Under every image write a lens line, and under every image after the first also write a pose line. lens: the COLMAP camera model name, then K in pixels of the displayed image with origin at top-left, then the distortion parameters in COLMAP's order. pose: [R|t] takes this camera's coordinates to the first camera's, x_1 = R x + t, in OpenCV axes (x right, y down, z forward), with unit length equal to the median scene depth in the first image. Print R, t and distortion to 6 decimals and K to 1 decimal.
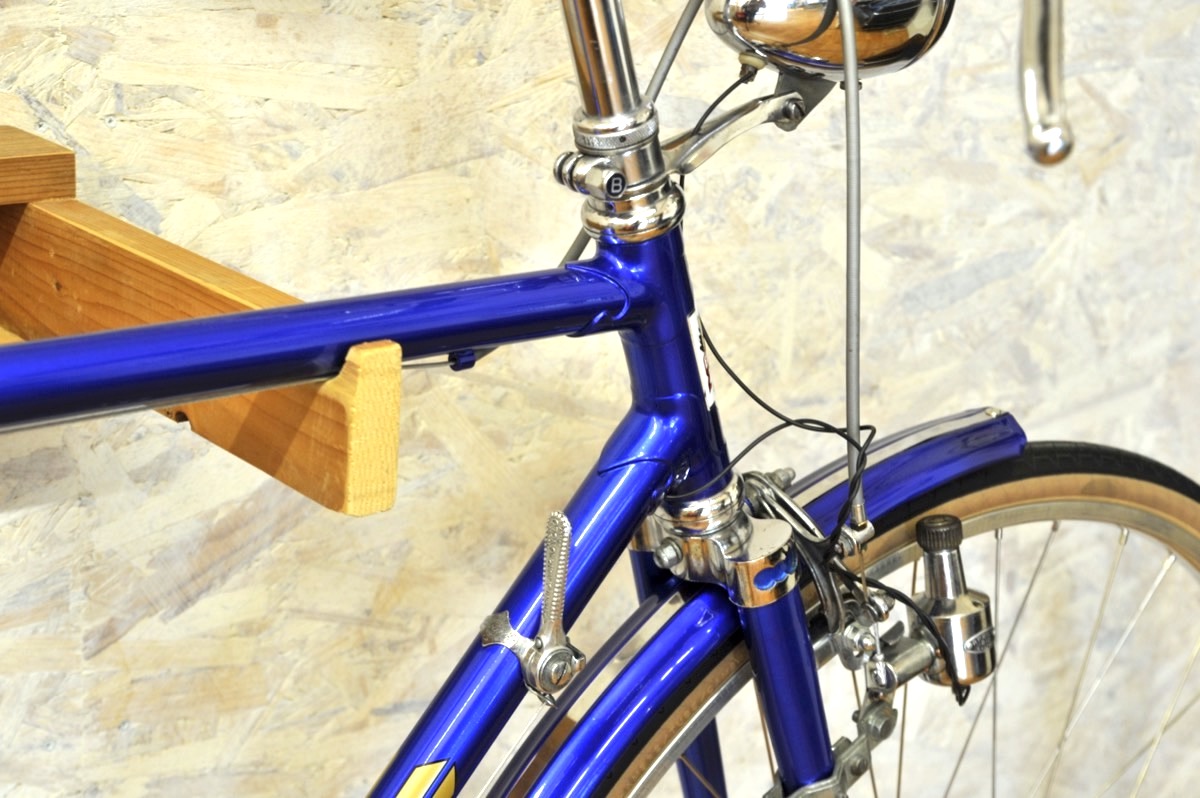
lens RADIAL K [[2127.1, 0, 646.8], [0, 2127.1, 397.1], [0, 0, 1]] dist [0.233846, 0.000000]
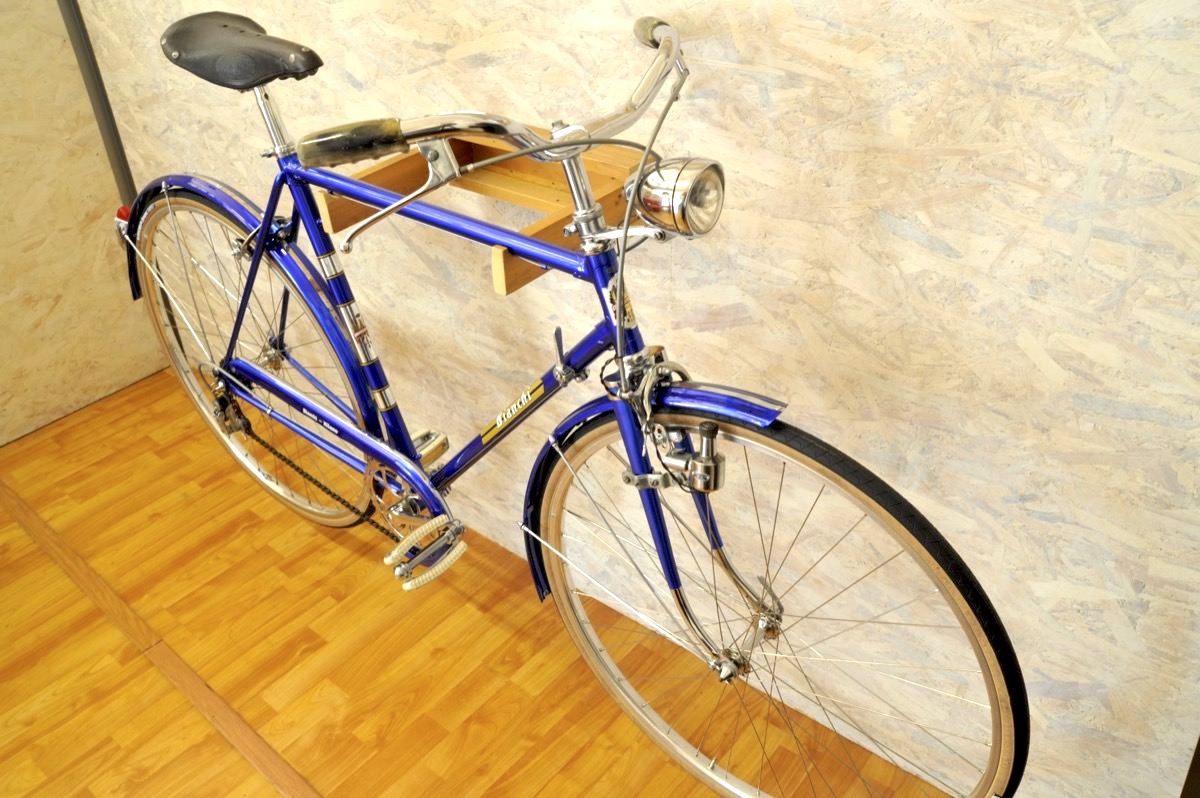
lens RADIAL K [[957.4, 0, 621.0], [0, 957.4, 406.0], [0, 0, 1]] dist [-0.134490, 0.081227]
pose [[0.218825, 0.515310, -0.828596, 0.863420], [-0.267748, 0.848292, 0.456849, -0.368600], [0.938310, 0.121885, 0.323601, 0.490214]]
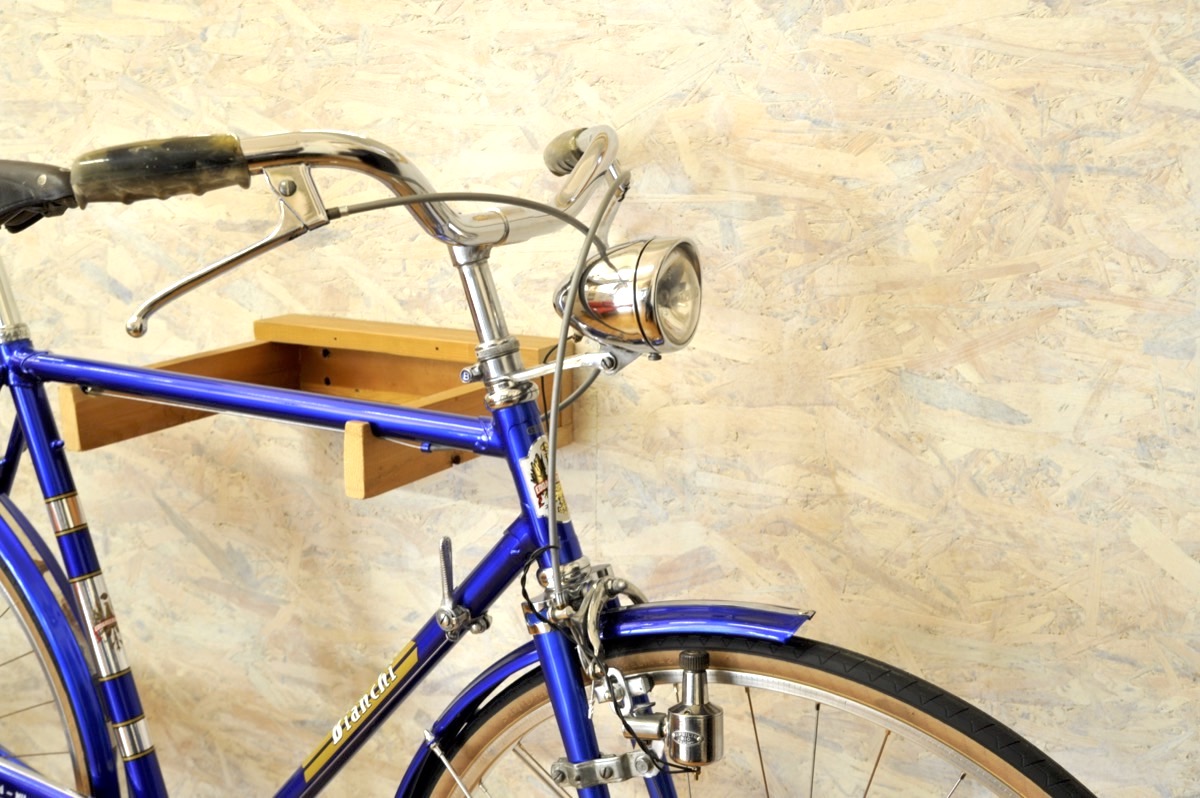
lens RADIAL K [[1329.0, 0, 624.5], [0, 1329.0, 417.2], [0, 0, 1]] dist [0.030588, 0.000000]
pose [[0.344168, 0.158384, -0.925453, 0.845855], [-0.274624, 0.959545, 0.062089, -0.128417], [0.897847, 0.232783, 0.373741, 0.492895]]
